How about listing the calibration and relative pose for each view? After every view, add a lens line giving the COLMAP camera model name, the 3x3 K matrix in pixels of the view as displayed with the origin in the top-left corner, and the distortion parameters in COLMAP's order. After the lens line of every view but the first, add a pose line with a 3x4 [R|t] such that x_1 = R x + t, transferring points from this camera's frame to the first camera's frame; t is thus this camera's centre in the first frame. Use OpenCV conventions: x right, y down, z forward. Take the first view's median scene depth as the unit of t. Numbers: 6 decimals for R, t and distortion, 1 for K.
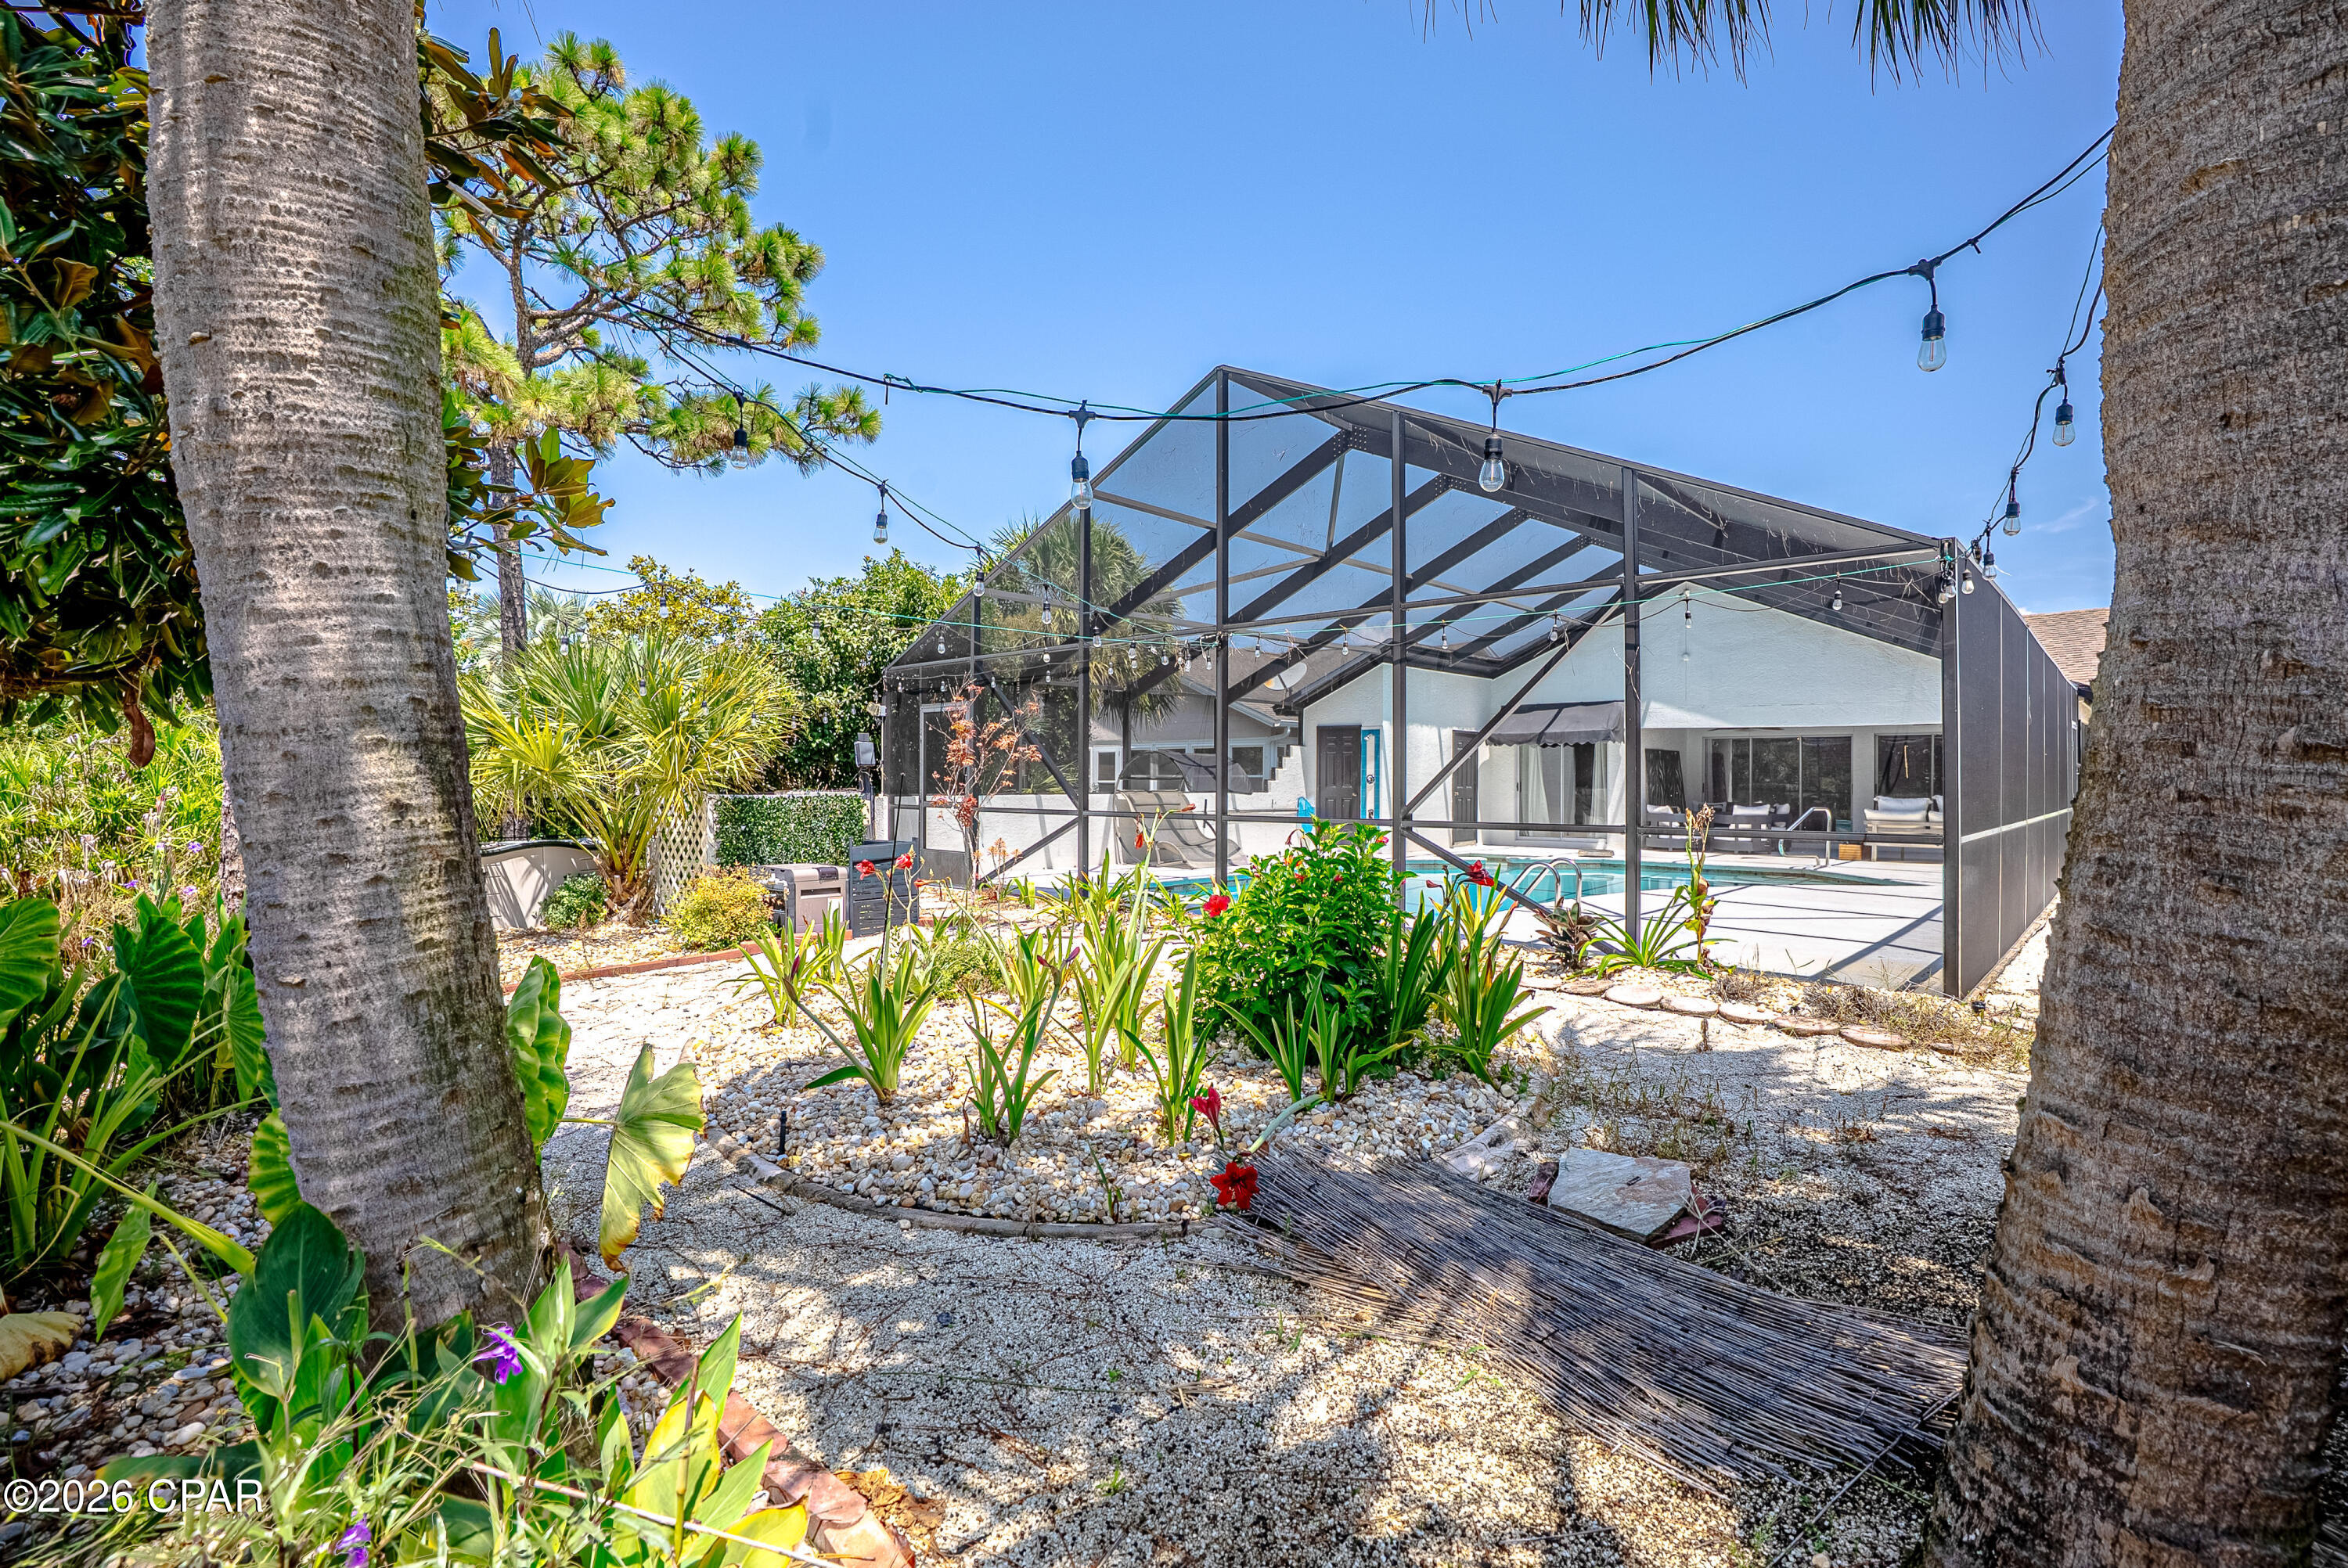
lens RADIAL K [[1082.1, 0, 1186.6], [0, 1082.1, 781.1], [0, 0, 1]] dist [-0.038758, 0.001595]
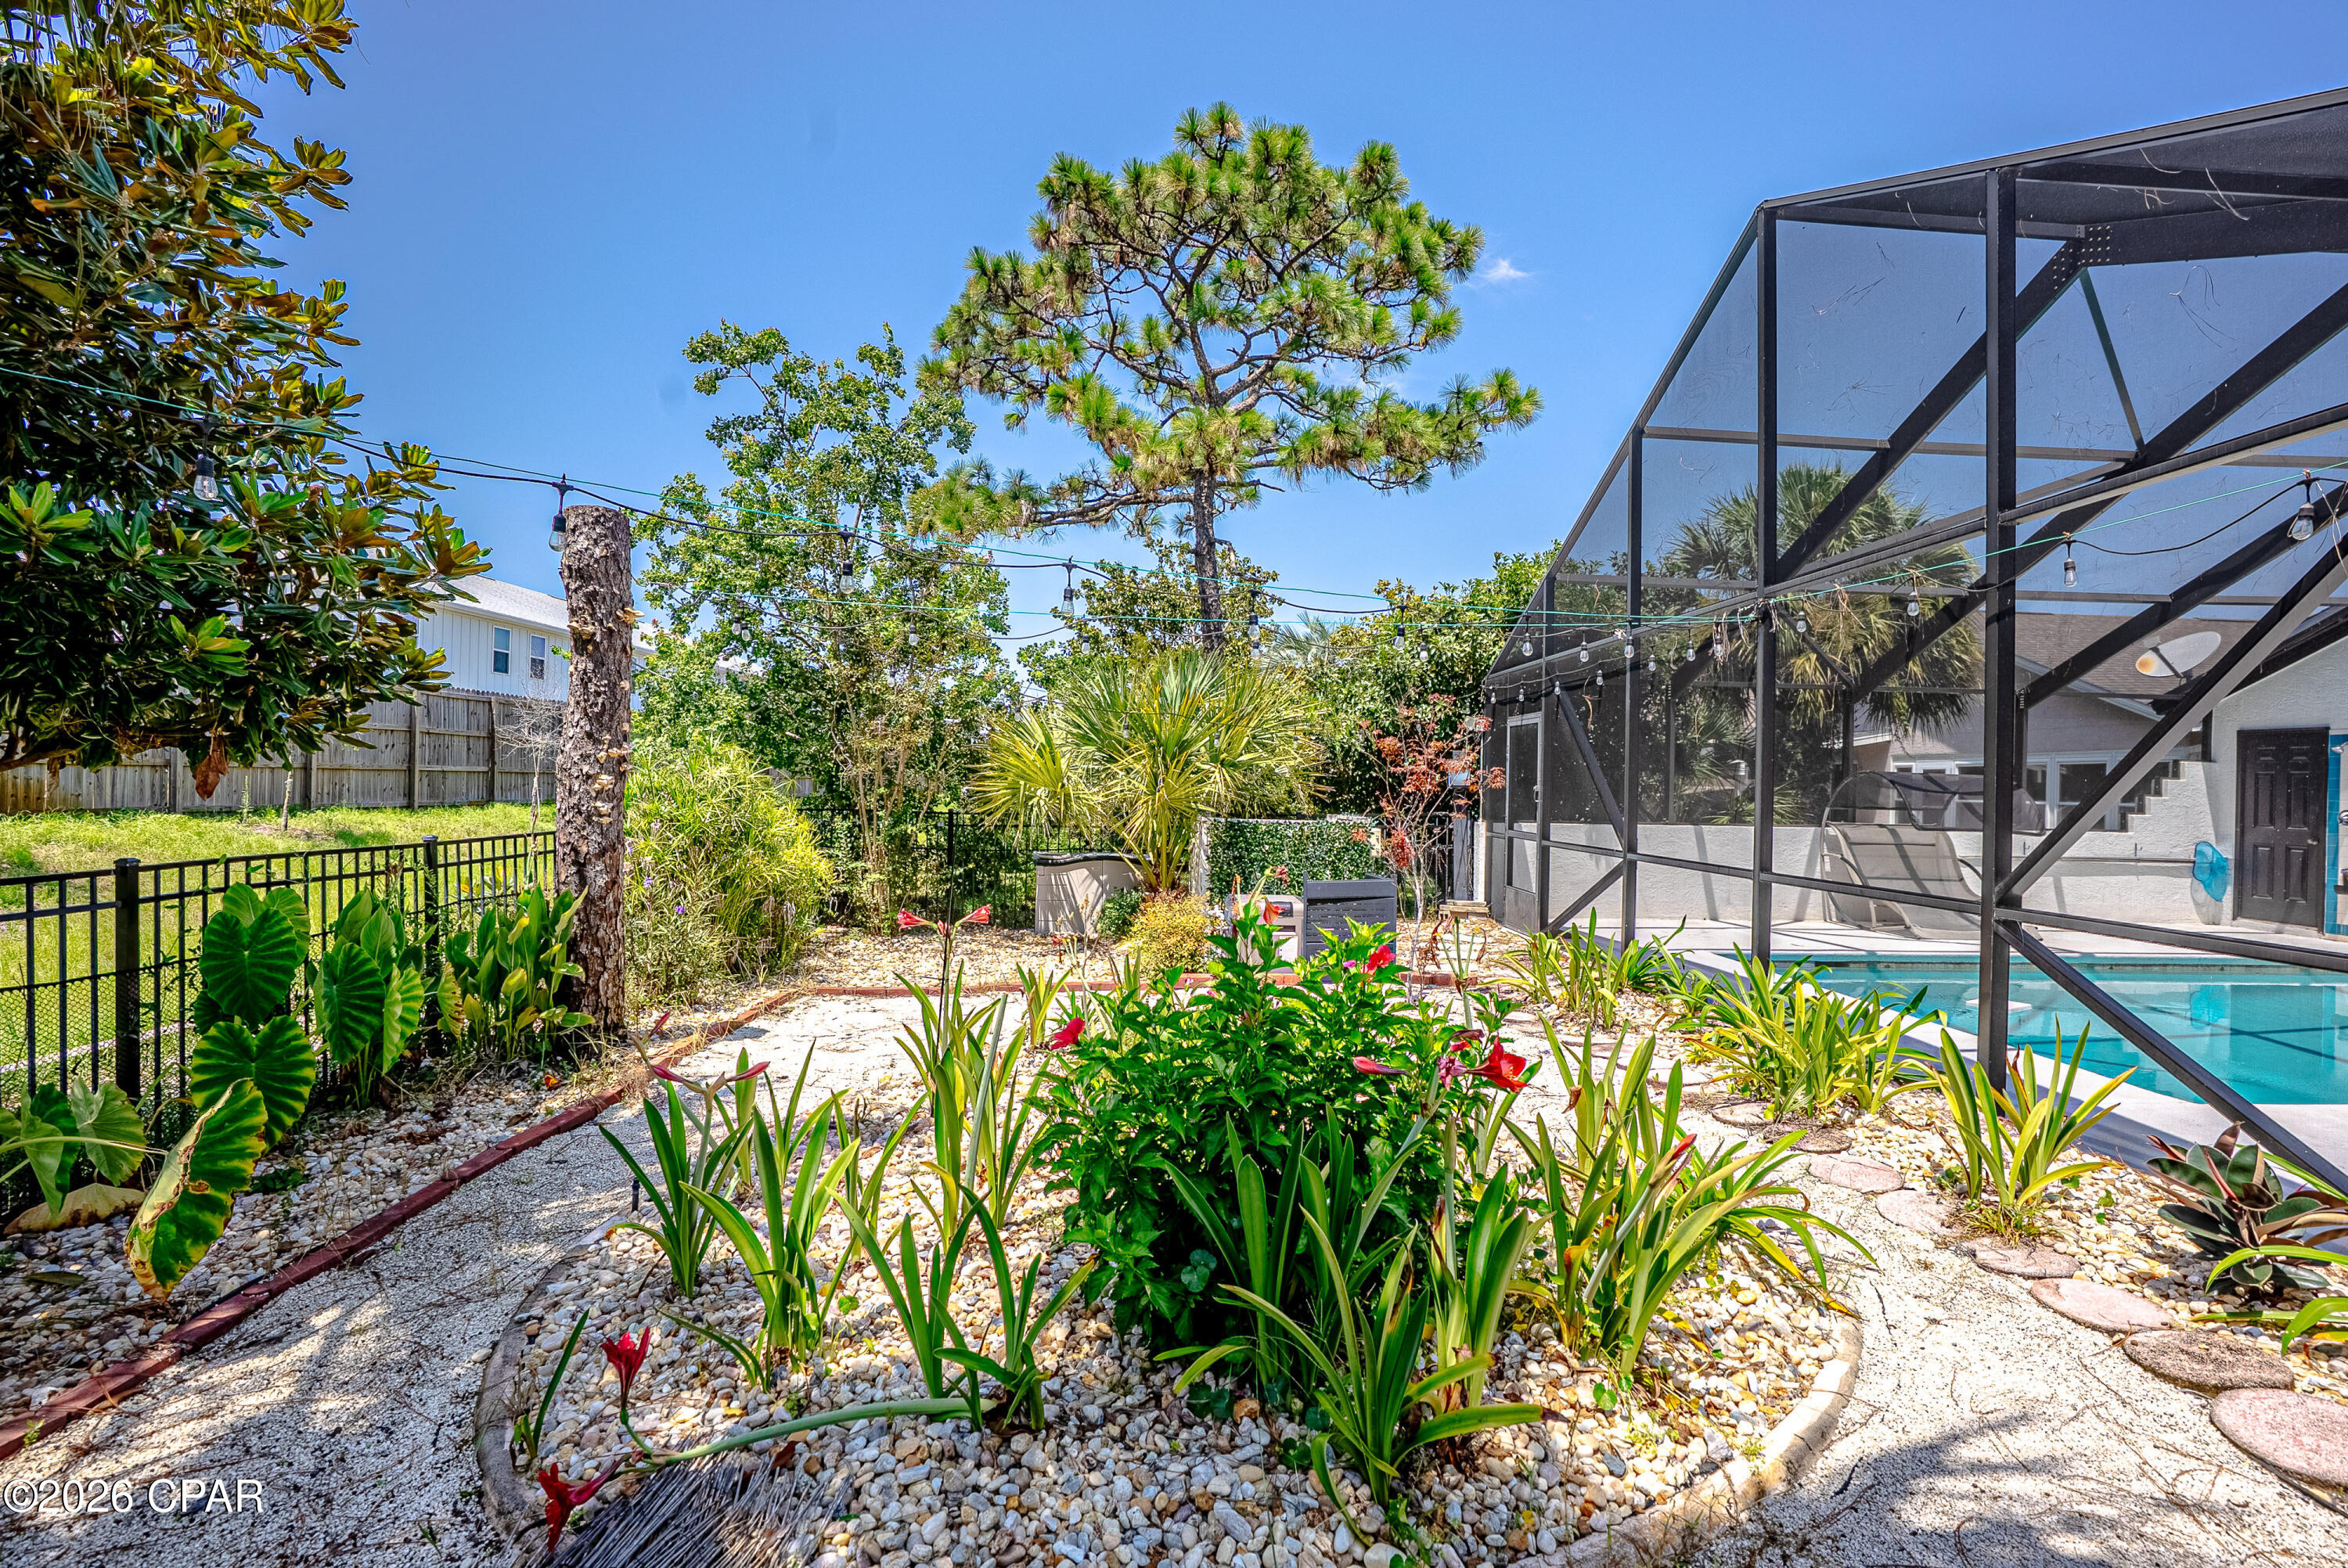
lens RADIAL K [[1082.1, 0, 1182.4], [0, 1082.1, 783.4], [0, 0, 1]] dist [-0.038758, 0.001595]
pose [[0.700706, 0.008185, -0.713404, 0.178385], [-0.017565, 0.999829, -0.005782, -0.008673], [0.713234, 0.016582, 0.700730, 0.211388]]
